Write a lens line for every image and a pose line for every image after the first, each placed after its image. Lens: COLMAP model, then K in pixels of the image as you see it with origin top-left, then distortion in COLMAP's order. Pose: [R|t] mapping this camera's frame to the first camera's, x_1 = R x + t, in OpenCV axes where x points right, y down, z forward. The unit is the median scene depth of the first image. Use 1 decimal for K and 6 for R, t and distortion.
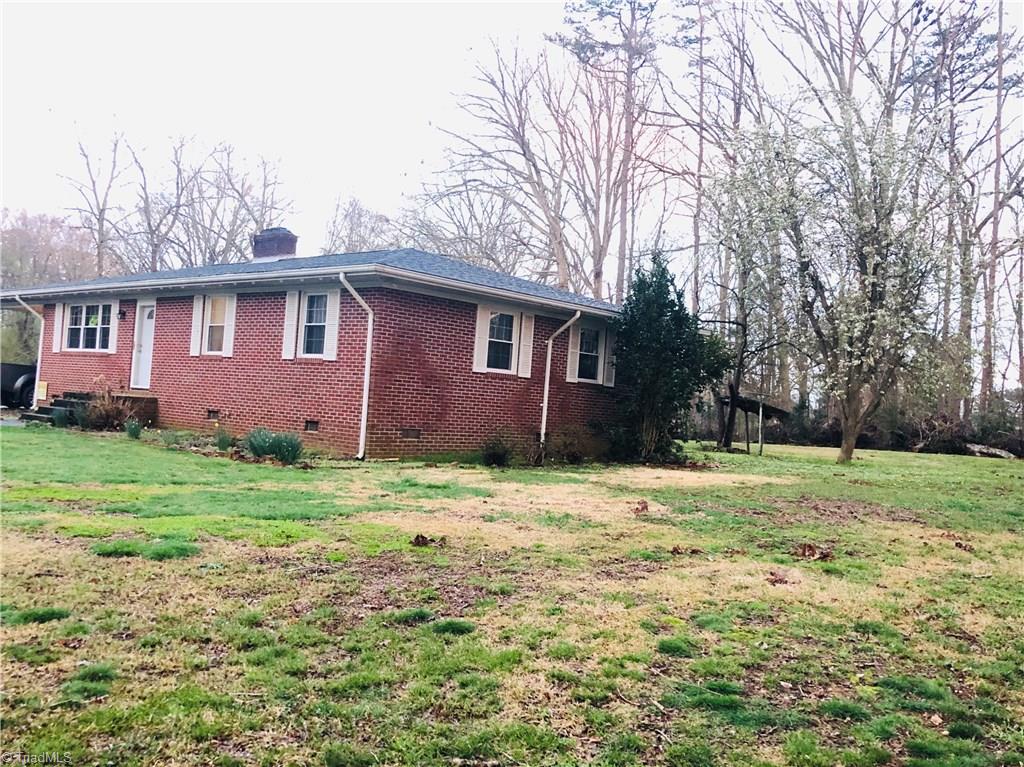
lens RADIAL K [[891.2, 0, 512.0], [0, 891.2, 383.5], [0, 0, 1]] dist [-0.005026, -0.006100]
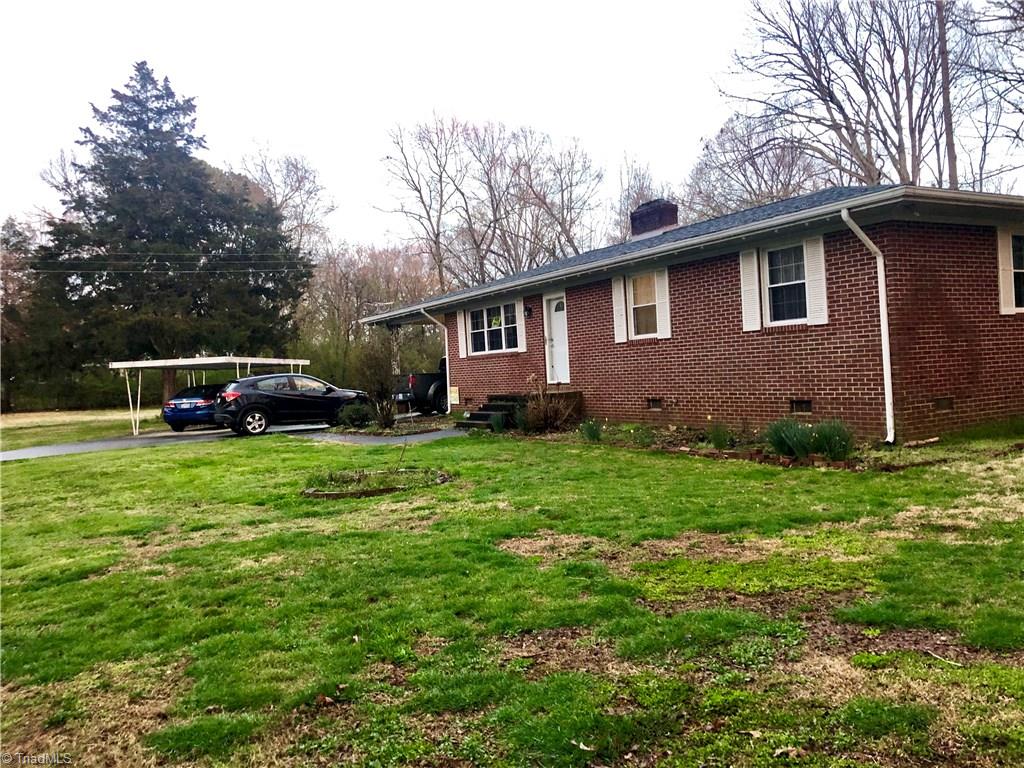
lens RADIAL K [[835.5, 0, 512.0], [0, 835.5, 384.0], [0, 0, 1]] dist [0.013329, 0.010145]
pose [[0.927641, -0.110170, -0.356853, -0.151547], [0.122043, 0.992465, 0.010852, -0.011022], [0.352969, -0.053619, 0.934097, 0.141534]]
